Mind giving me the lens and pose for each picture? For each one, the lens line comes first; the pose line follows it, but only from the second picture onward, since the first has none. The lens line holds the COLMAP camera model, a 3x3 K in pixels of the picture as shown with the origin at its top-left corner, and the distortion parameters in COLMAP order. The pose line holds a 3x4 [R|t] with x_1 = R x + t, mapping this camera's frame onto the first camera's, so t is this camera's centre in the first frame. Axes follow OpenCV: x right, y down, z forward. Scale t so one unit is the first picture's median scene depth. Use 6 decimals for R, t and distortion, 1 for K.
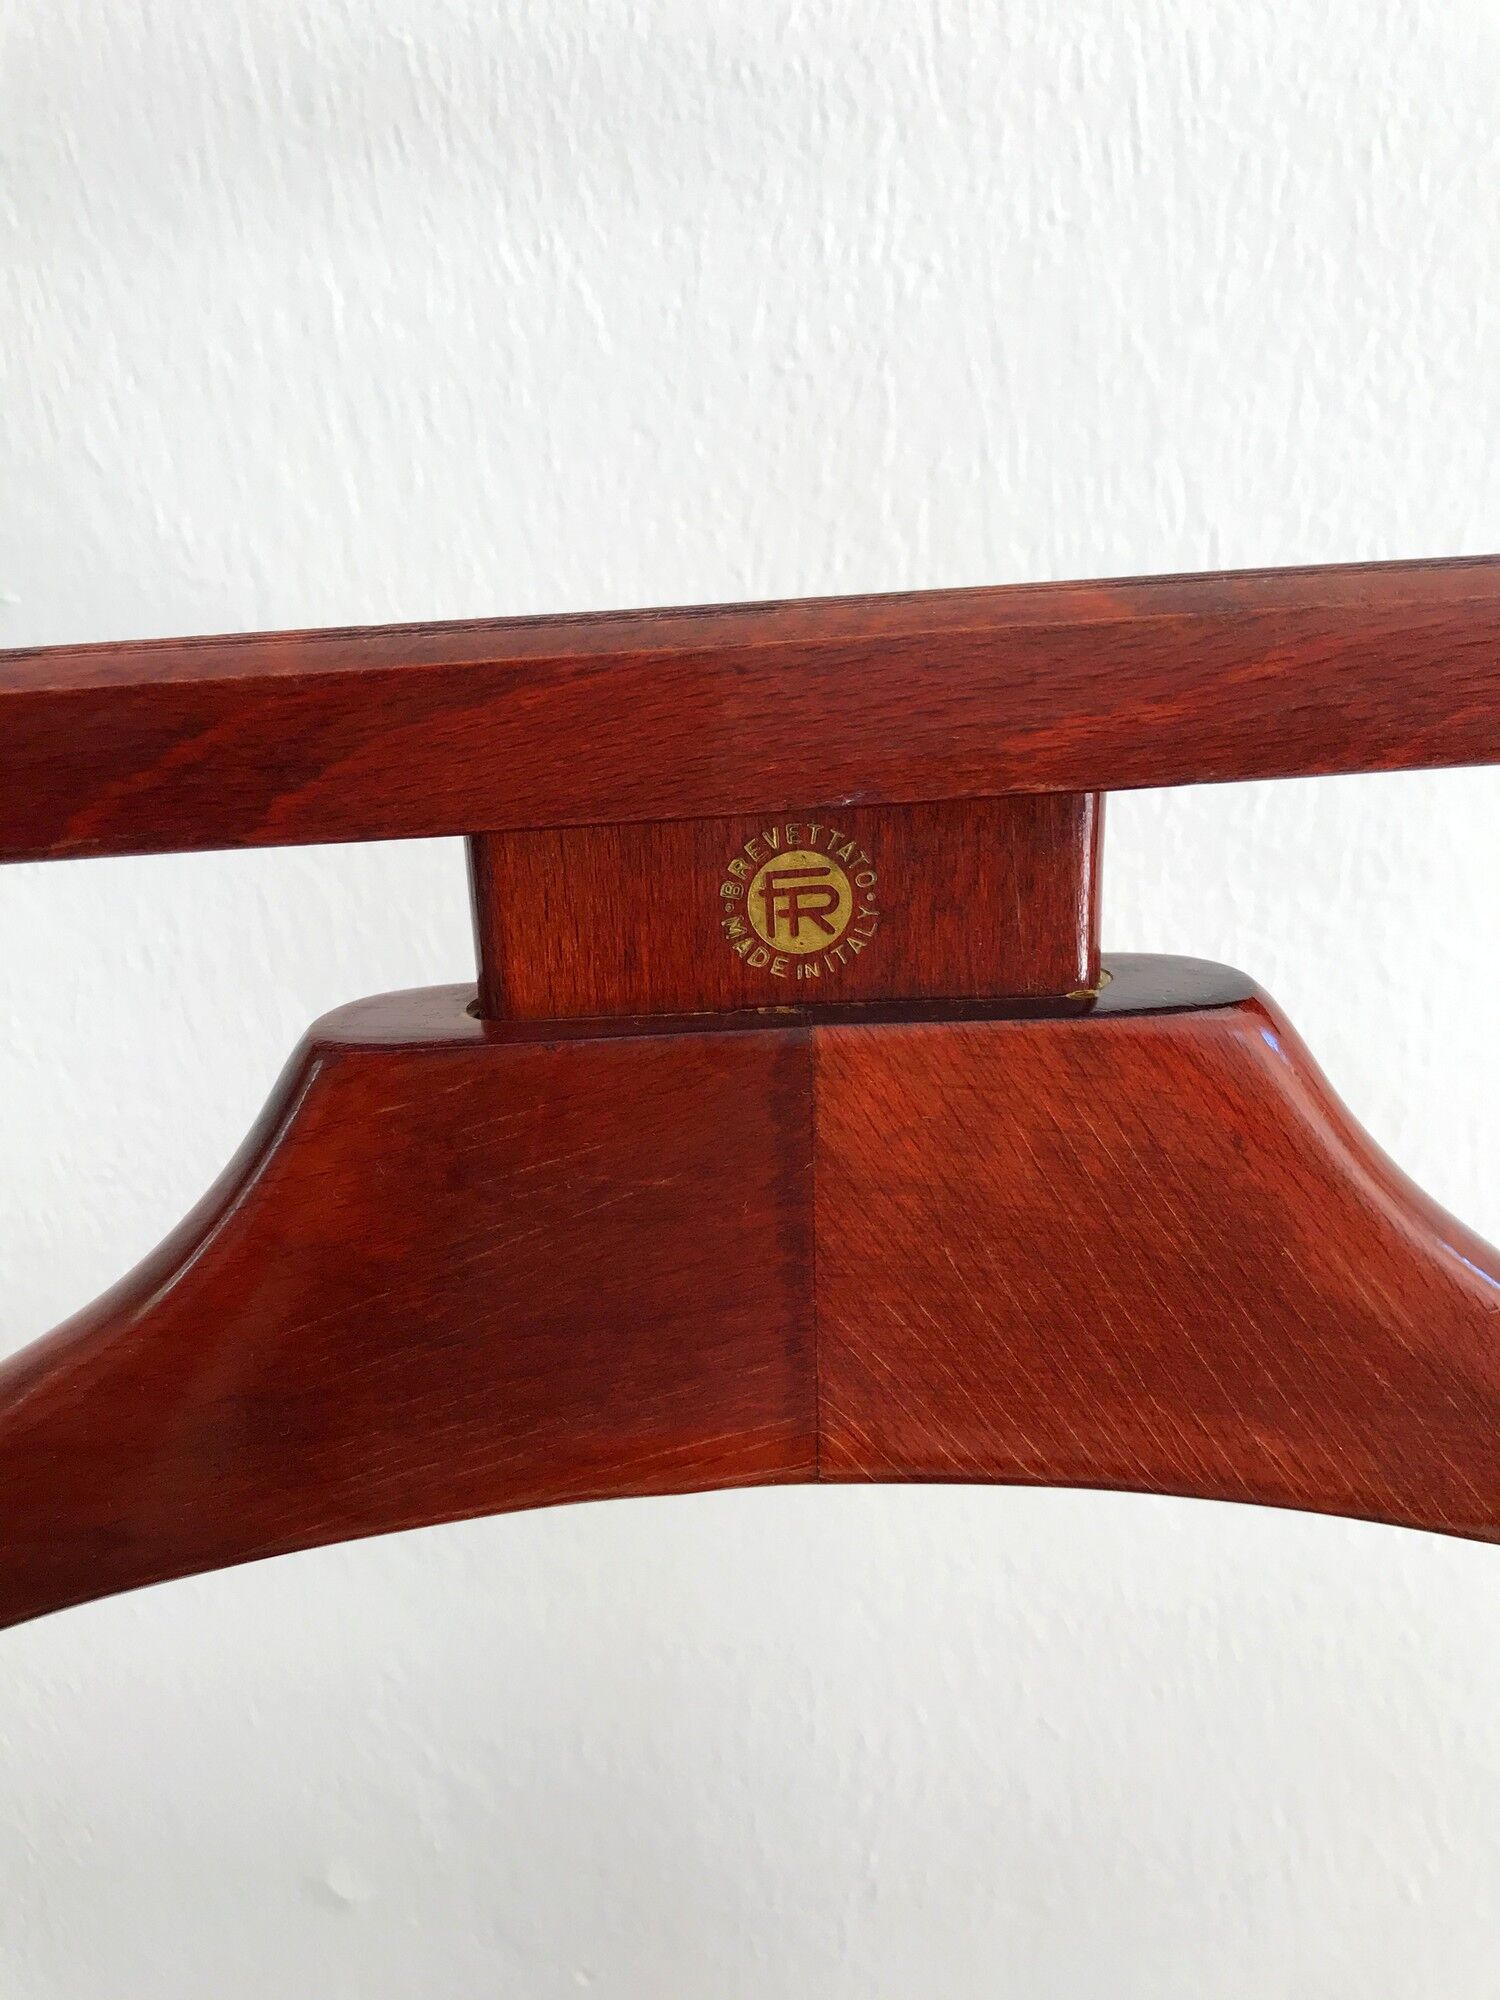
lens RADIAL K [[1631.9, 0, 750.0], [0, 1631.9, 1000.0], [0, 0, 1]] dist [-0.019319, -0.003109]
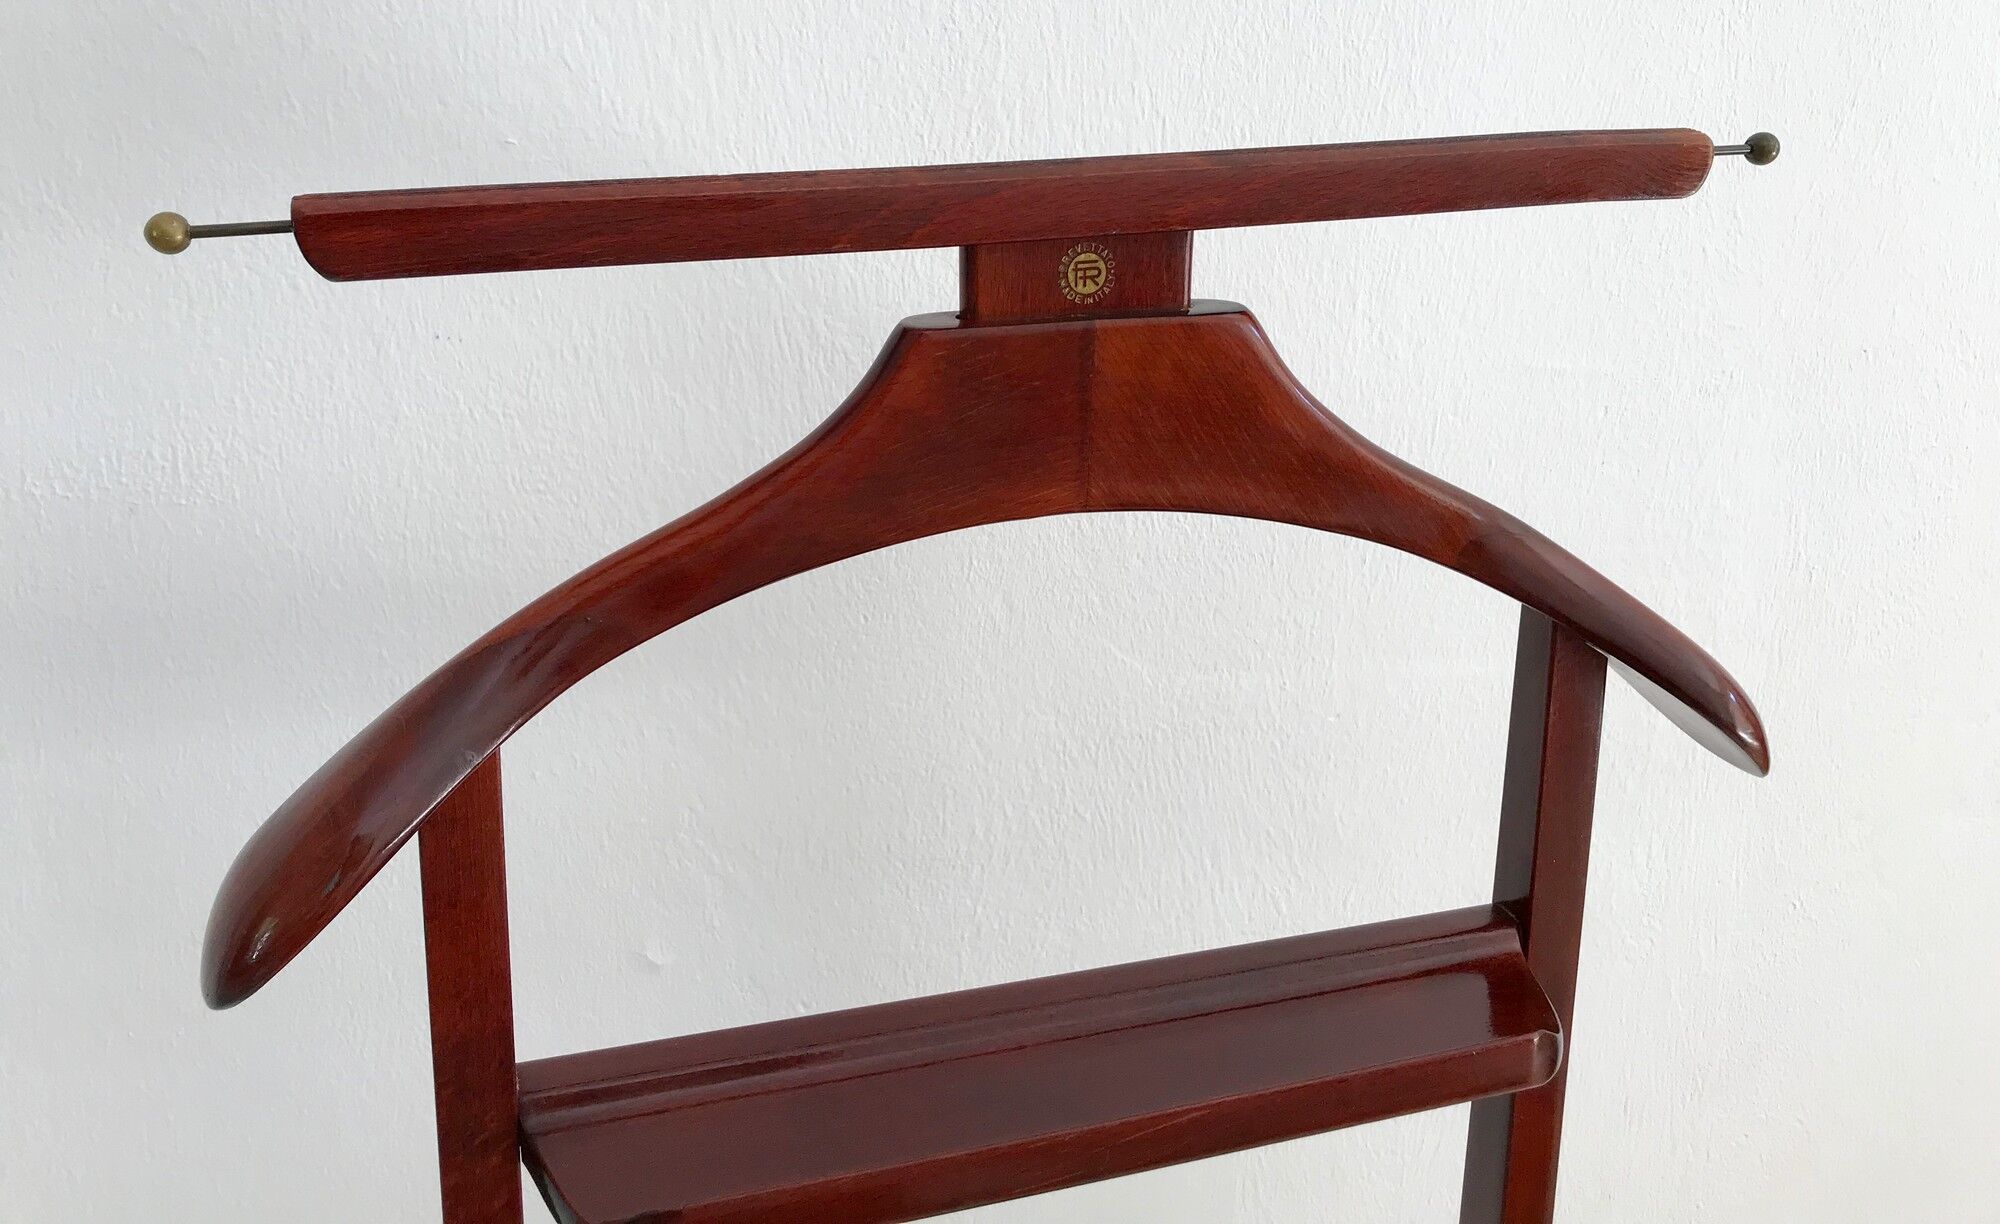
lens RADIAL K [[1547.1, 0, 961.6], [0, 1547.1, 476.6], [0, 0, 1]] dist [0.004365, -0.004407]
pose [[0.971086, -0.030166, 0.236818, -0.731970], [0.035851, 0.999162, -0.019736, 0.295508], [-0.236024, 0.027655, 0.971354, -1.303847]]
